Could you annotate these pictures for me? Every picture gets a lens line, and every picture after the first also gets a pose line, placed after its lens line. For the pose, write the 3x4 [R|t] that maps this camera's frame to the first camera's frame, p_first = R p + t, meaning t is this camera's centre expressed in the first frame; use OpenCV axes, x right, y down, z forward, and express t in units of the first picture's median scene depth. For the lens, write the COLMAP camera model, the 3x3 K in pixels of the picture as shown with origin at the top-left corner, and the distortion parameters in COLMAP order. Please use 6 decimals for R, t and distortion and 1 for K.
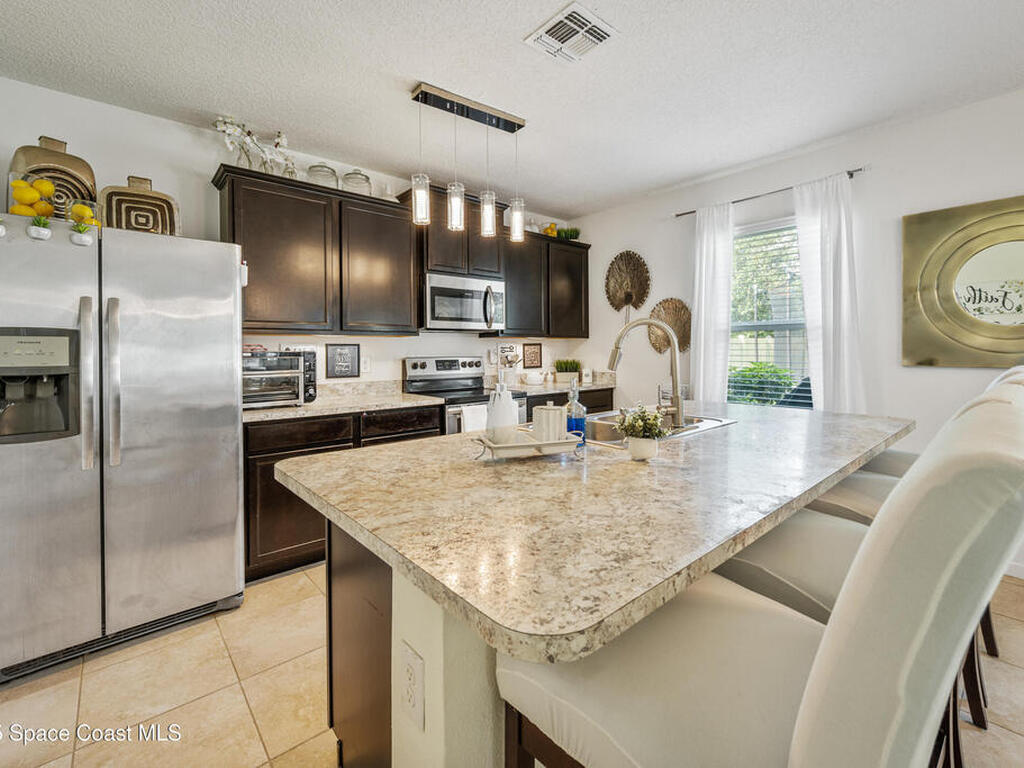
lens RADIAL K [[459.9, 0, 514.3], [0, 459.9, 352.2], [0, 0, 1]] dist [-0.000378, -0.000044]
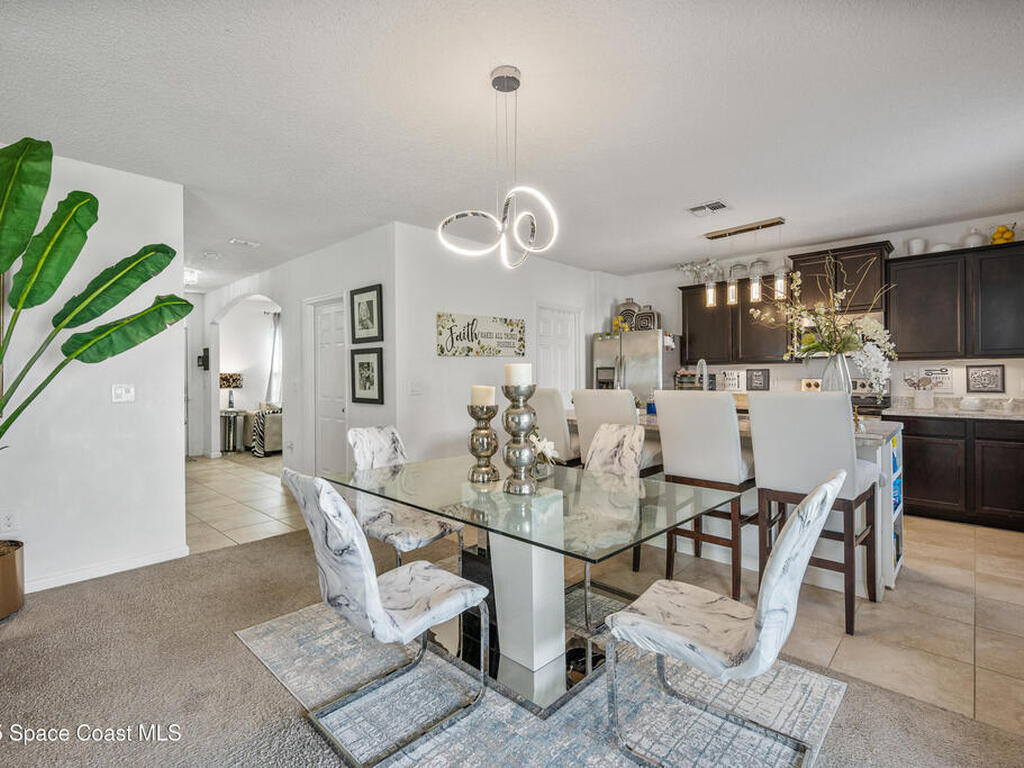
lens RADIAL K [[493.3, 0, 516.0], [0, 493.3, 374.7], [0, 0, 1]] dist [-0.000416, 0.000198]
pose [[0.103066, 0.005814, -0.994657, 1.248314], [0.002484, 0.999978, 0.006102, -0.012027], [0.994671, -0.003099, 0.103050, 0.001249]]
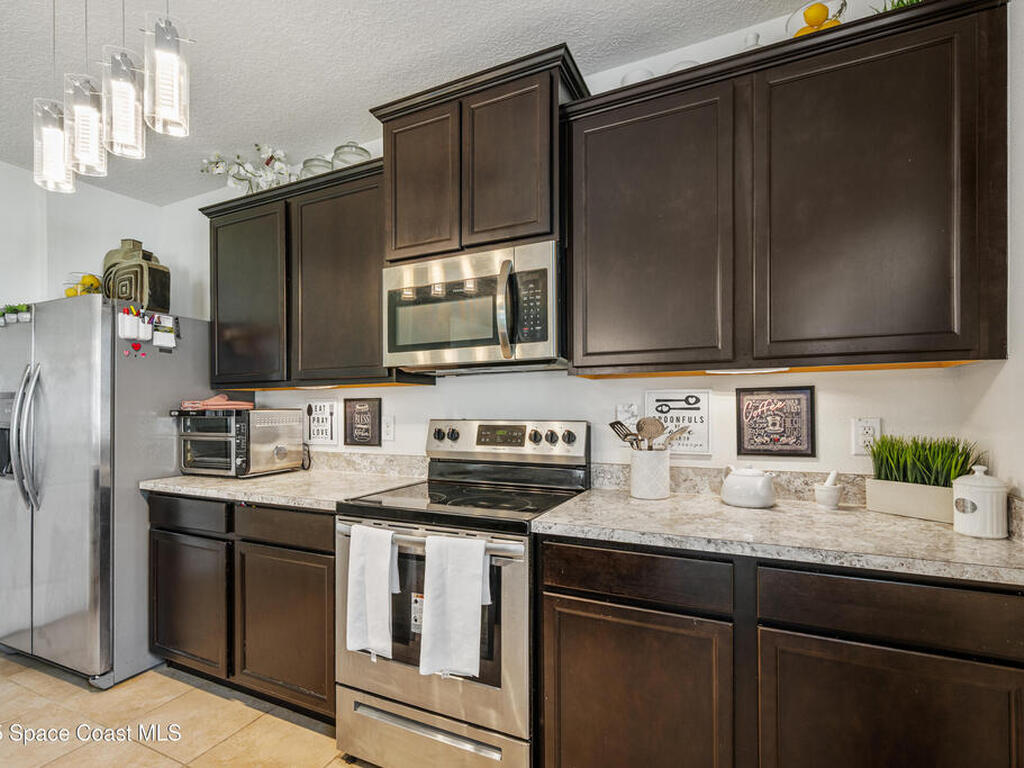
lens RADIAL K [[488.1, 0, 518.6], [0, 488.1, 406.3], [0, 0, 1]] dist [-0.000415, -0.000215]
pose [[0.408767, 0.004904, -0.912626, 0.422754], [0.002027, 0.999978, 0.006282, -0.009768], [0.912636, -0.004418, 0.408748, 0.930494]]
